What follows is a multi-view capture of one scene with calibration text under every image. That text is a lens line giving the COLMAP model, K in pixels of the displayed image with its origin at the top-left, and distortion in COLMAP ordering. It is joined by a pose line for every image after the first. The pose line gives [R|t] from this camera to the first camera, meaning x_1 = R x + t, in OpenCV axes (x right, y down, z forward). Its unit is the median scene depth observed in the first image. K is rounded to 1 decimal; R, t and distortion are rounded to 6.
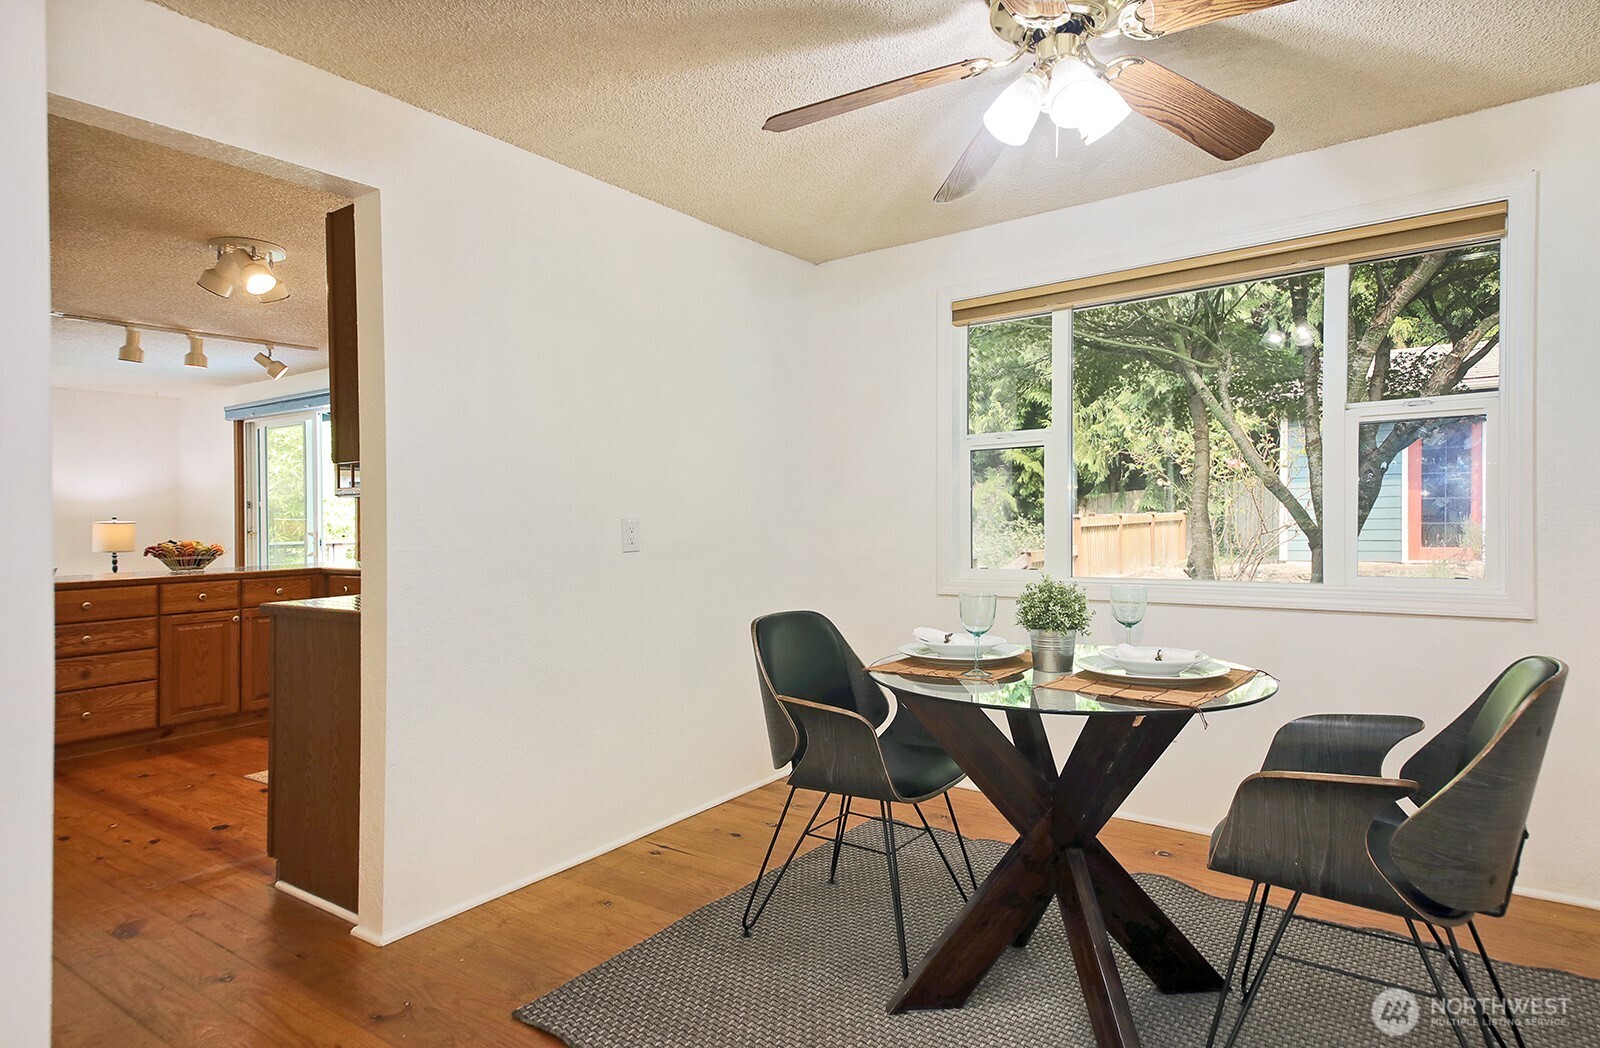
lens RADIAL K [[888.0, 0, 806.8], [0, 888.0, 517.6], [0, 0, 1]] dist [0.041701, -0.002330]
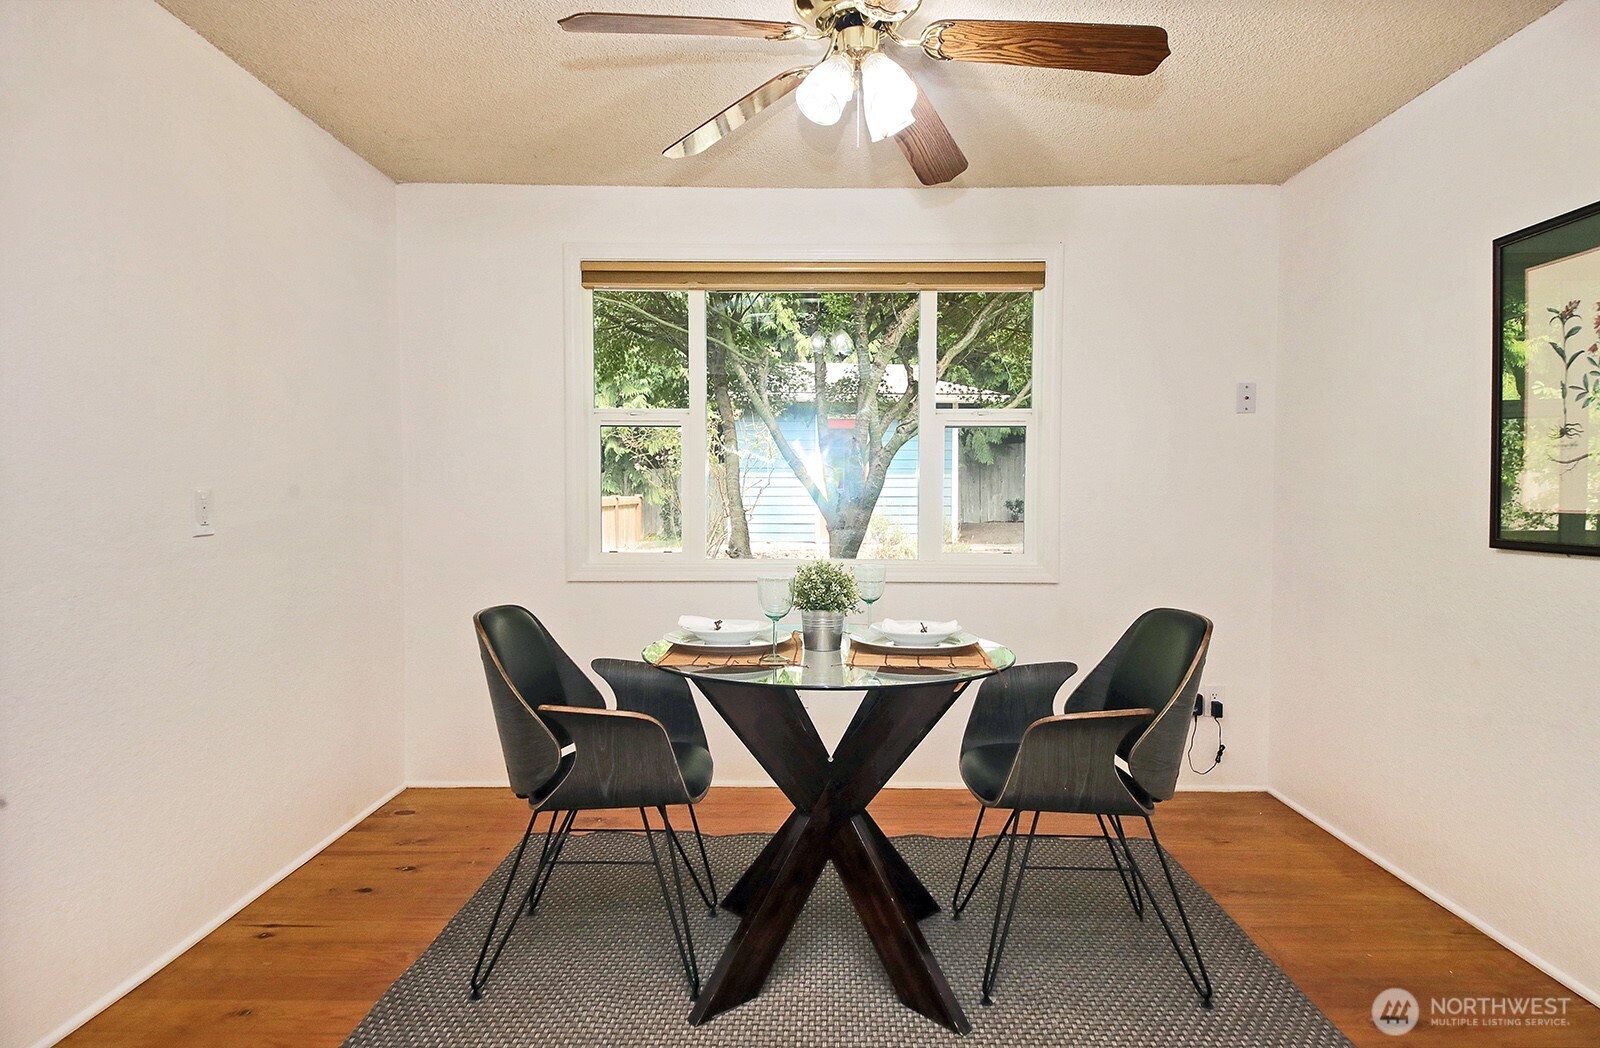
lens RADIAL K [[929.8, 0, 800.0], [0, 929.8, 524.0], [0, 0, 1]] dist [0.035384, -0.047100]
pose [[0.809714, 0.004312, 0.586809, -0.354077], [-0.019895, 0.999600, 0.020108, 0.005911], [-0.586487, -0.027957, 0.809476, 0.145660]]
